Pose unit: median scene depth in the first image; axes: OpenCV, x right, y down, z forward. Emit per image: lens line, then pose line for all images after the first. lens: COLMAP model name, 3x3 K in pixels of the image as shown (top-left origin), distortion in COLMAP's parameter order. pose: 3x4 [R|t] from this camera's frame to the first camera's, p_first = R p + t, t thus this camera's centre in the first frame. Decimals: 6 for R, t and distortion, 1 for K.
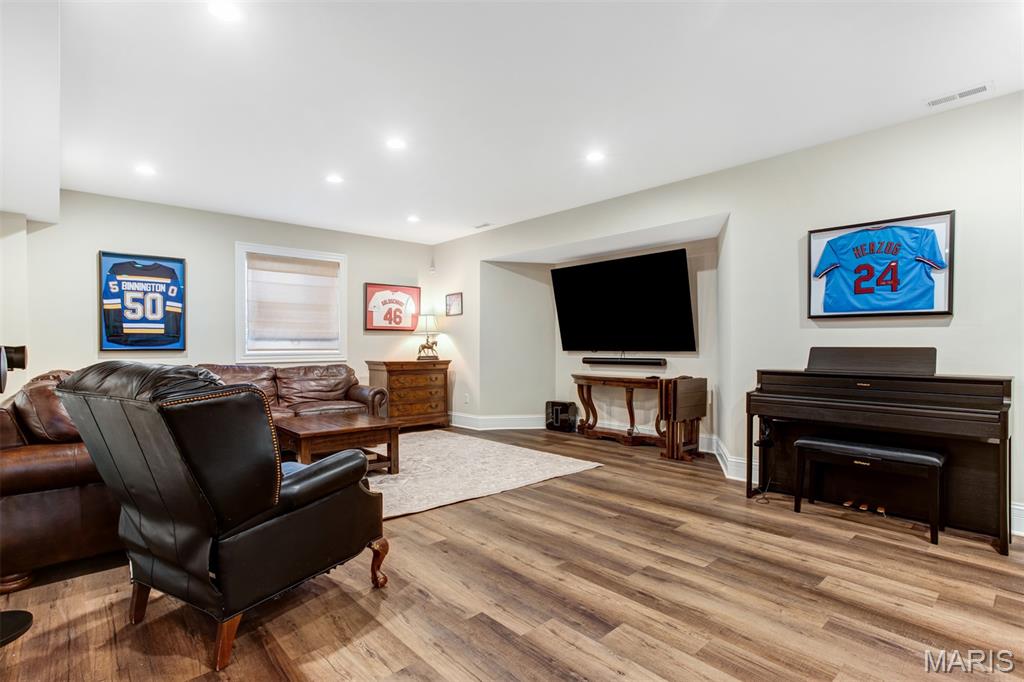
lens RADIAL K [[509.5, 0, 499.0], [0, 509.5, 348.8], [0, 0, 1]] dist [-0.020922, 0.000998]
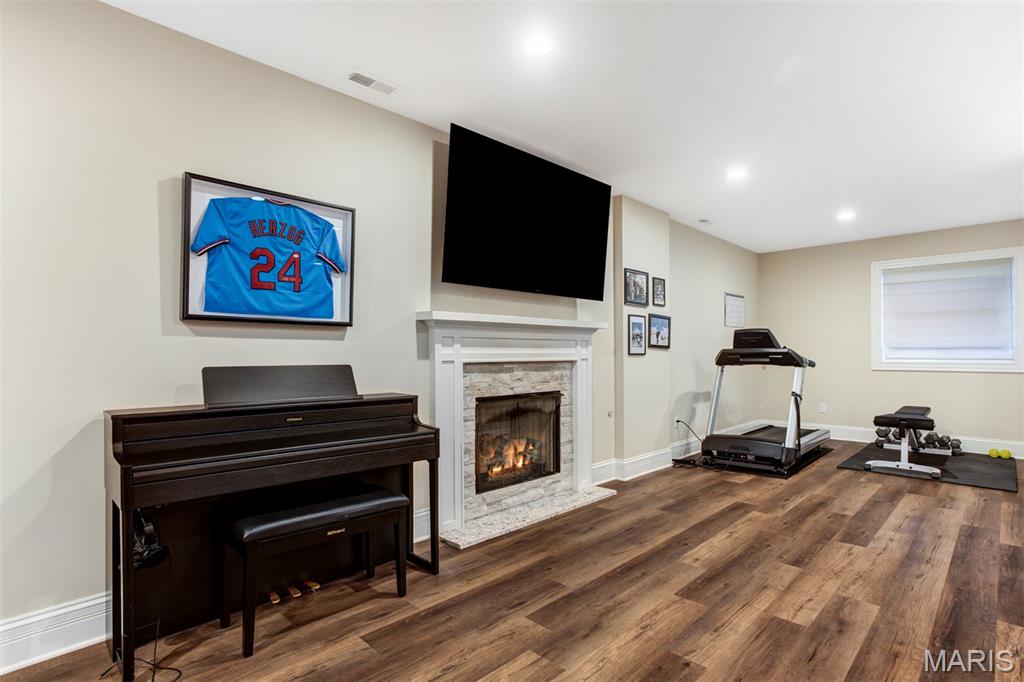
lens RADIAL K [[501.4, 0, 501.0], [0, 501.4, 356.9], [0, 0, 1]] dist [-0.045484, 0.028273]
pose [[-0.037841, 0.001942, 0.999282, 0.013640], [0.015773, 0.999875, -0.001346, -0.006598], [-0.999159, 0.015711, -0.037867, 0.481300]]
